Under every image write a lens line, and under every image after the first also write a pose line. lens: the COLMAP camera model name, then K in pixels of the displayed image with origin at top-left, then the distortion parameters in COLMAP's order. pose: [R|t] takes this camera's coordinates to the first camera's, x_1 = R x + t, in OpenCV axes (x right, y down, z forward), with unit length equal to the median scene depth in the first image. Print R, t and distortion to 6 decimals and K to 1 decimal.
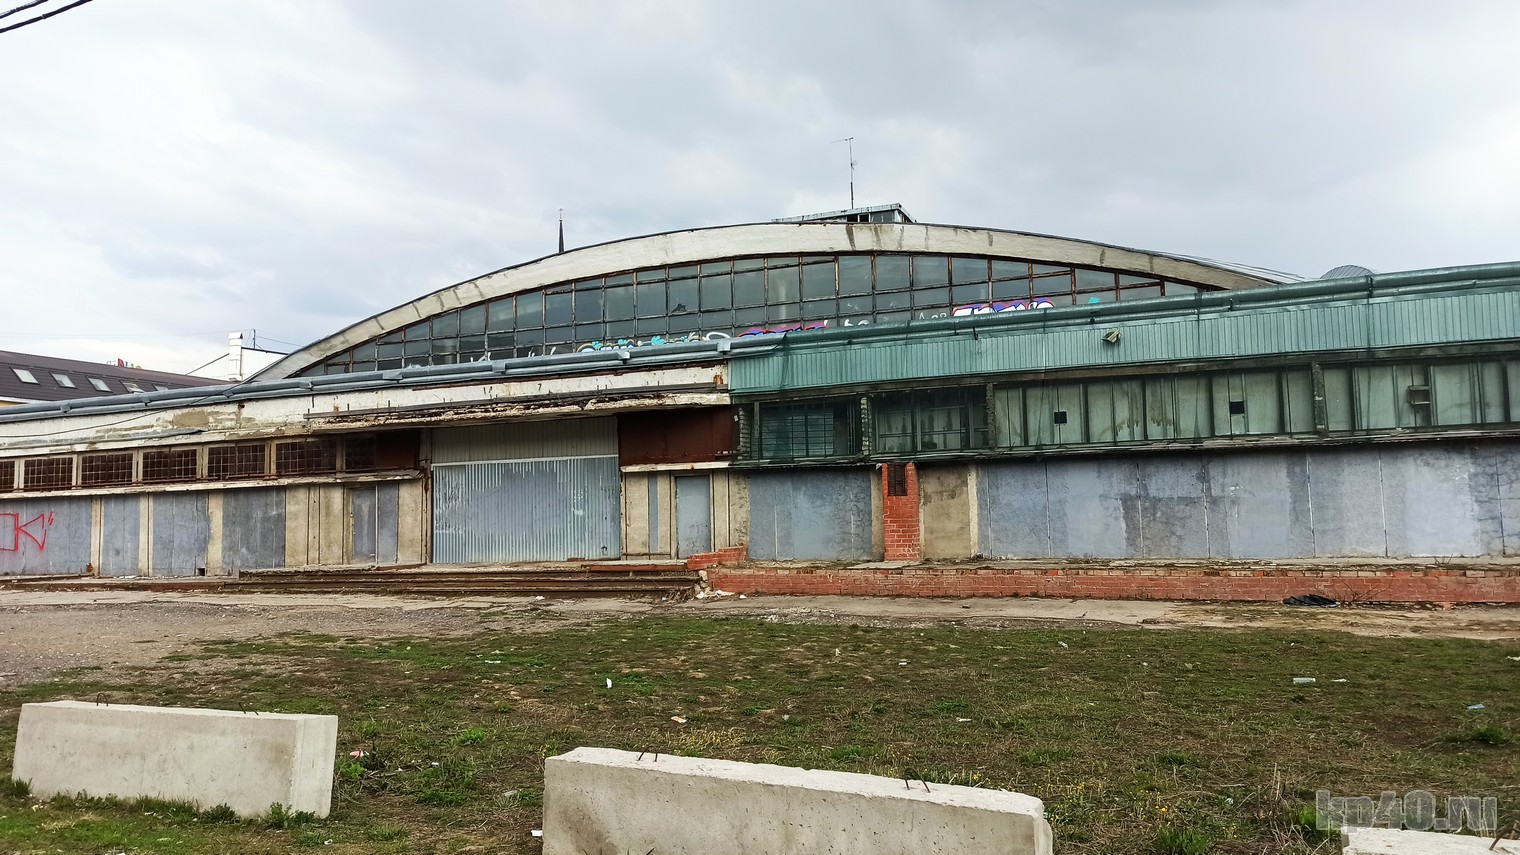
lens RADIAL K [[1038.9, 0, 760.0], [0, 1038.9, 427.5], [0, 0, 1]] dist [0.071743, -0.042527]
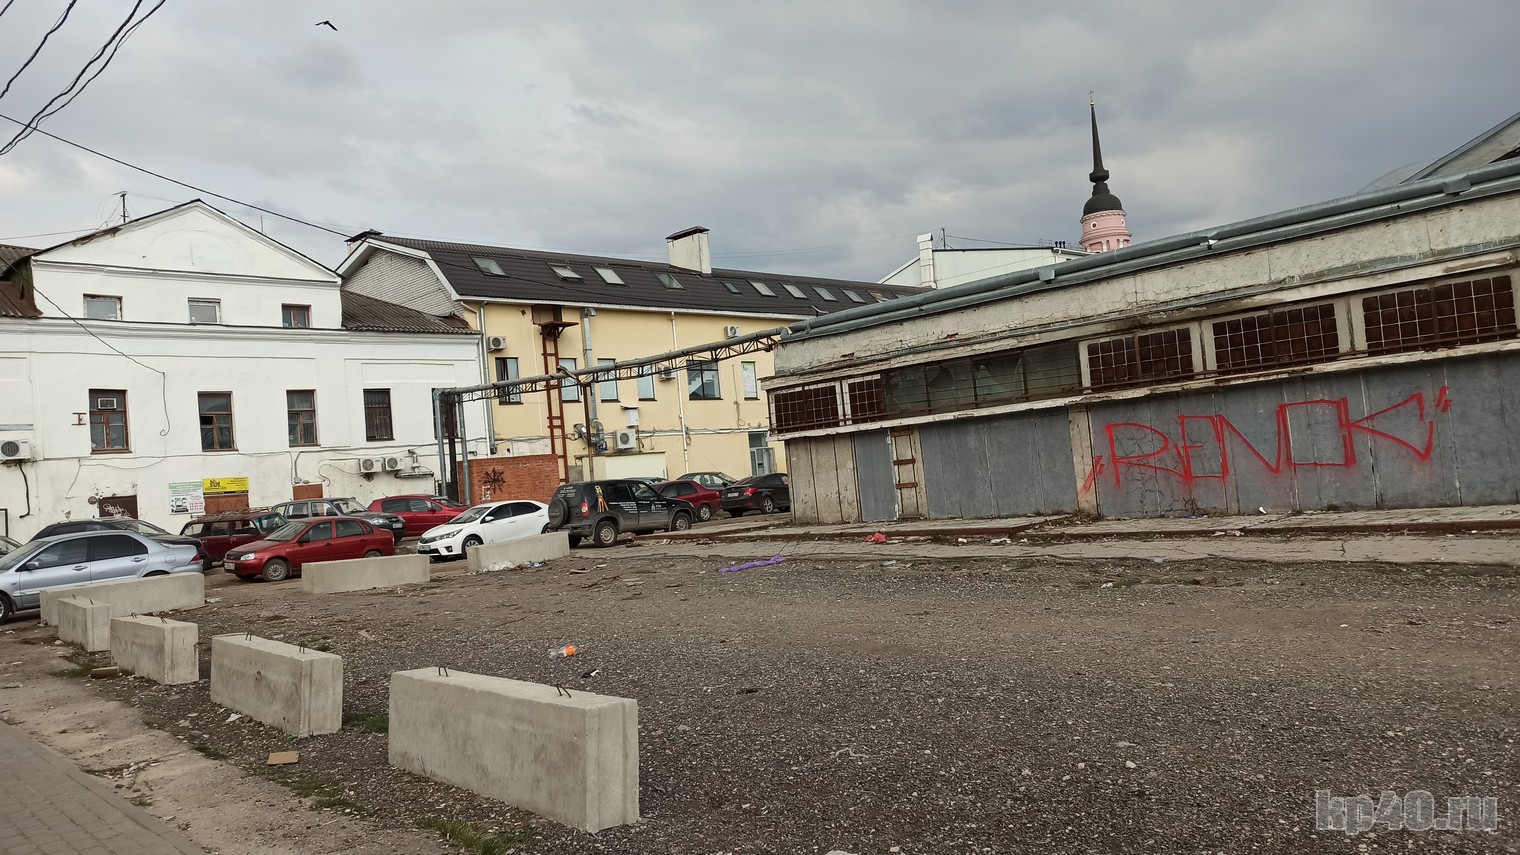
lens RADIAL K [[1038.9, 0, 760.0], [0, 1038.9, 427.5], [0, 0, 1]] dist [0.071743, -0.042527]
pose [[0.942202, -0.071742, -0.327273, -0.801148], [0.087452, 0.995604, 0.033524, 0.050861], [0.323429, -0.060207, 0.944335, 0.383386]]
